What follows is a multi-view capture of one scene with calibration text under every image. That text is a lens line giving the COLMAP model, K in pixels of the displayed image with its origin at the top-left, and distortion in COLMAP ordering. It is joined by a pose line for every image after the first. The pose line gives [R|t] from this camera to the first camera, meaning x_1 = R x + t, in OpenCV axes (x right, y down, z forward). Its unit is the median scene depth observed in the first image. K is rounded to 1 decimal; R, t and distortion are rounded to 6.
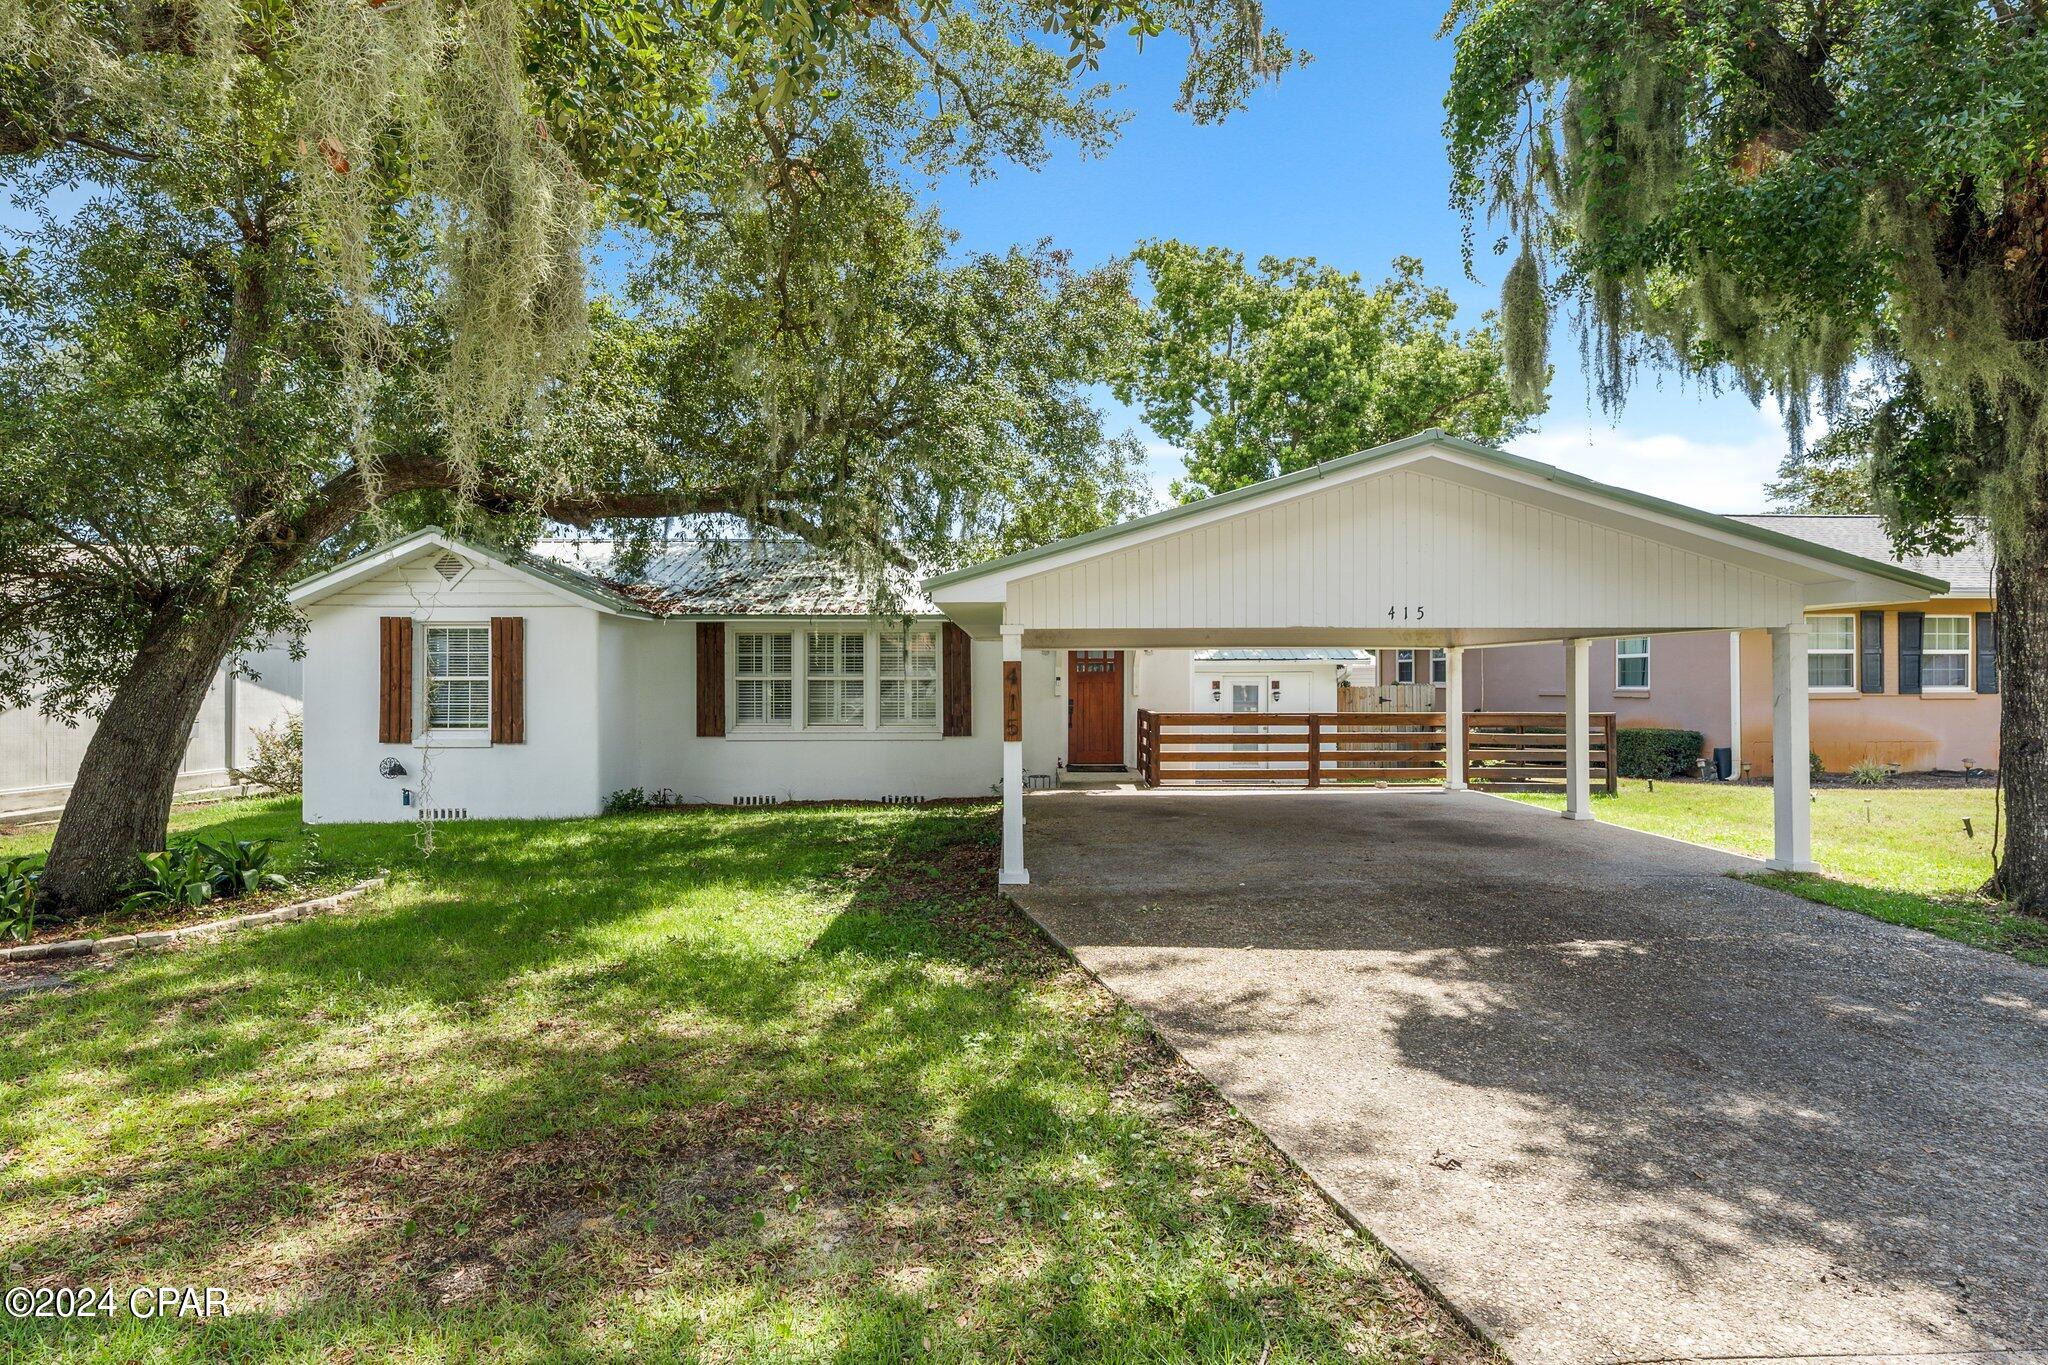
lens RADIAL K [[1045.7, 0, 1024.0], [0, 1045.7, 682.5], [0, 0, 1]] dist [-0.000349, -0.000062]
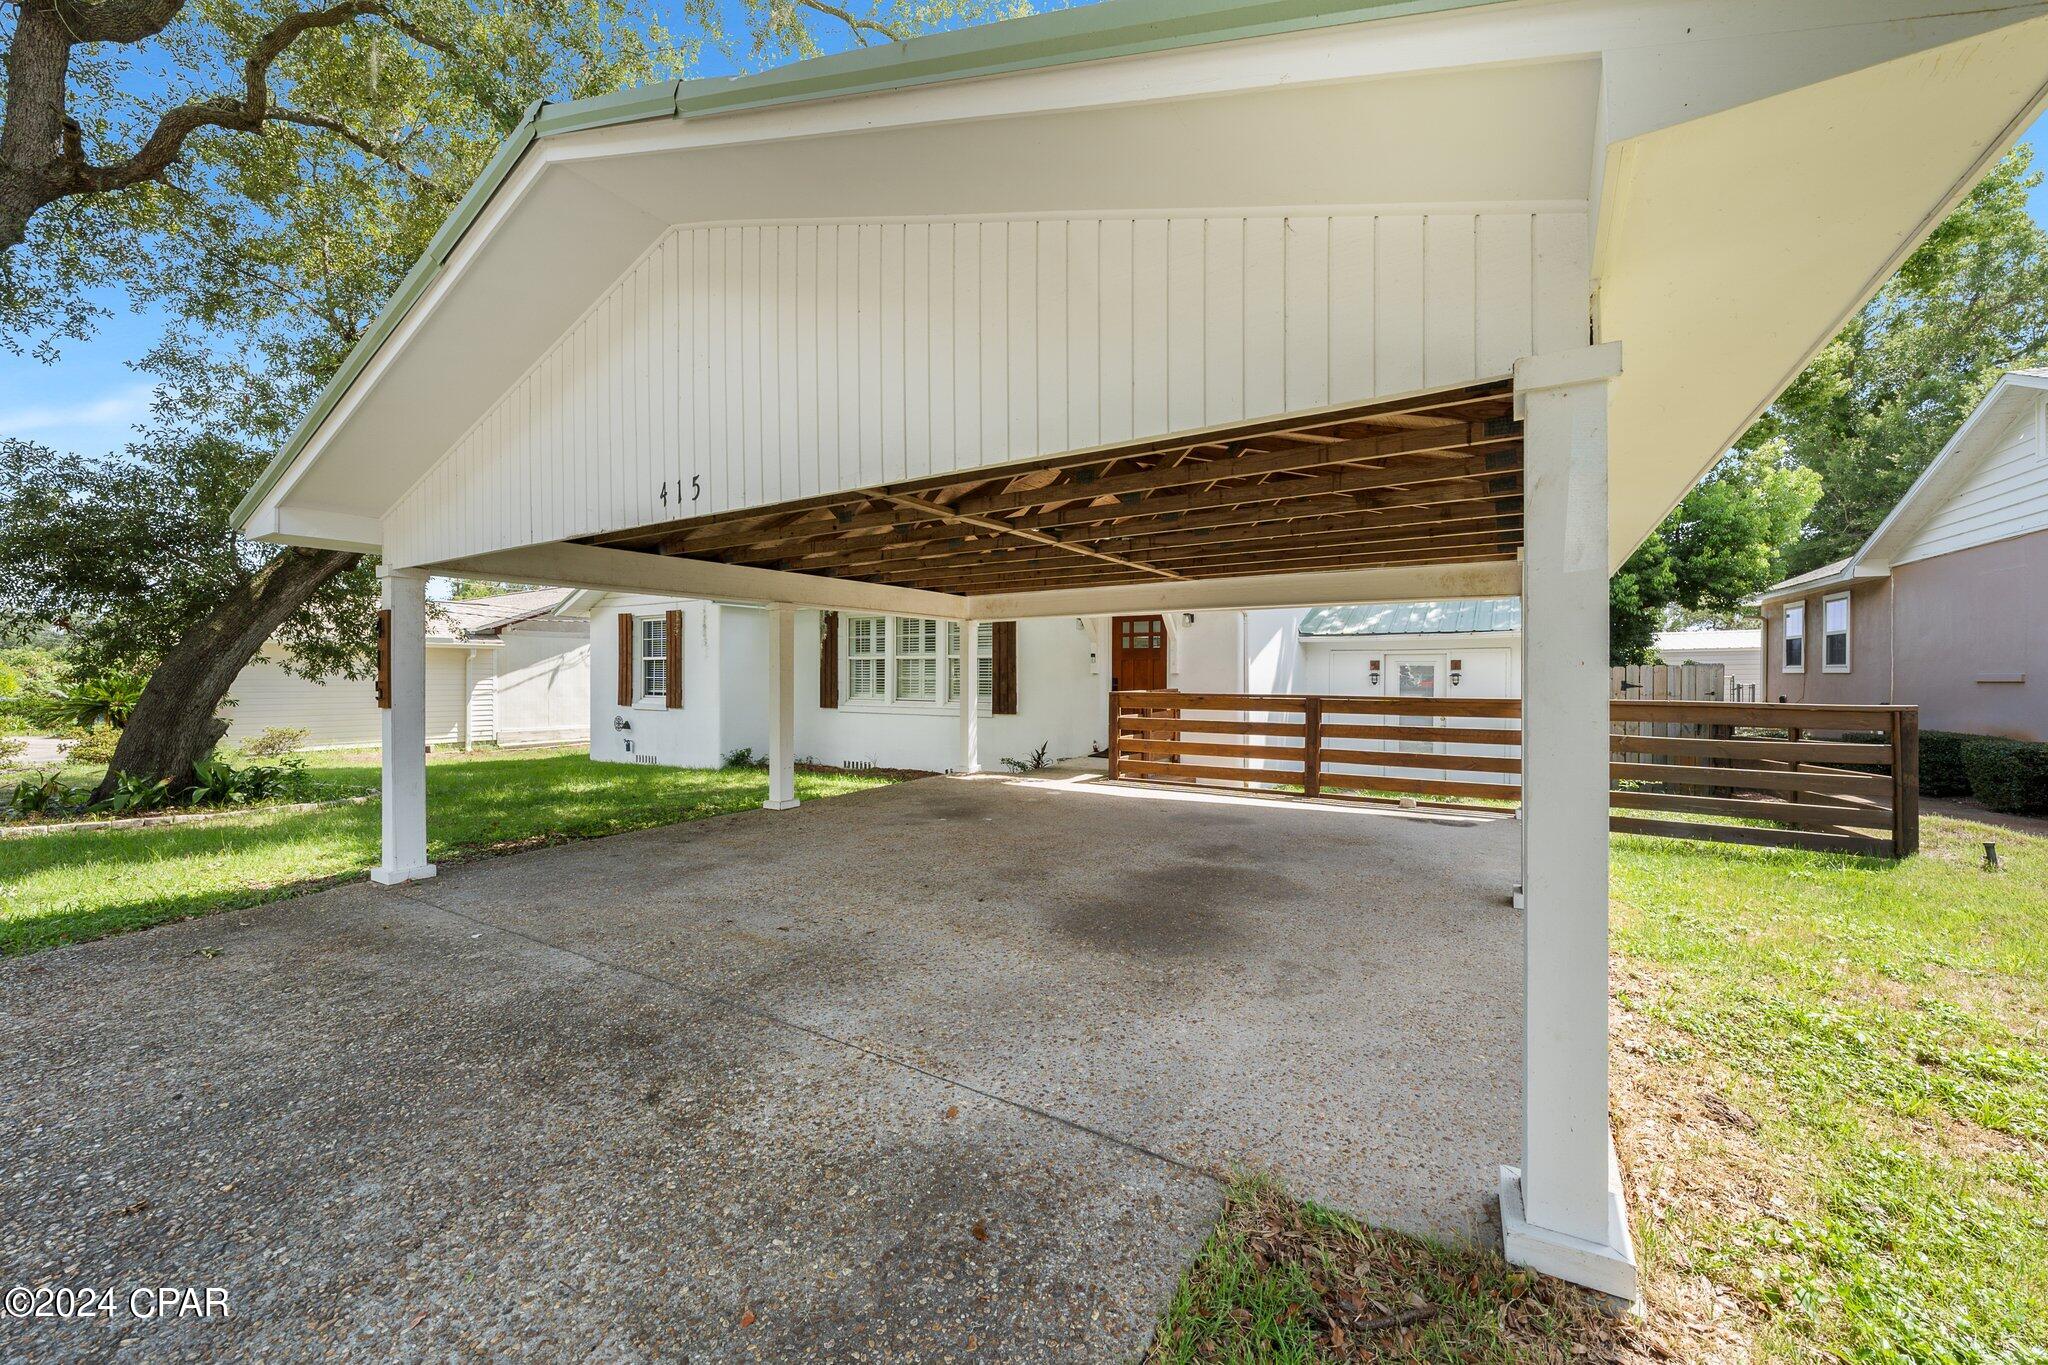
lens RADIAL K [[815.8, 0, 1024.0], [0, 815.8, 682.5], [0, 0, 1]] dist [0.001595, 0.000090]
pose [[0.824173, 0.008692, -0.566271, 0.388933], [-0.005740, 0.999959, 0.006995, 0.015909], [0.566308, -0.002514, 0.824190, 0.378383]]
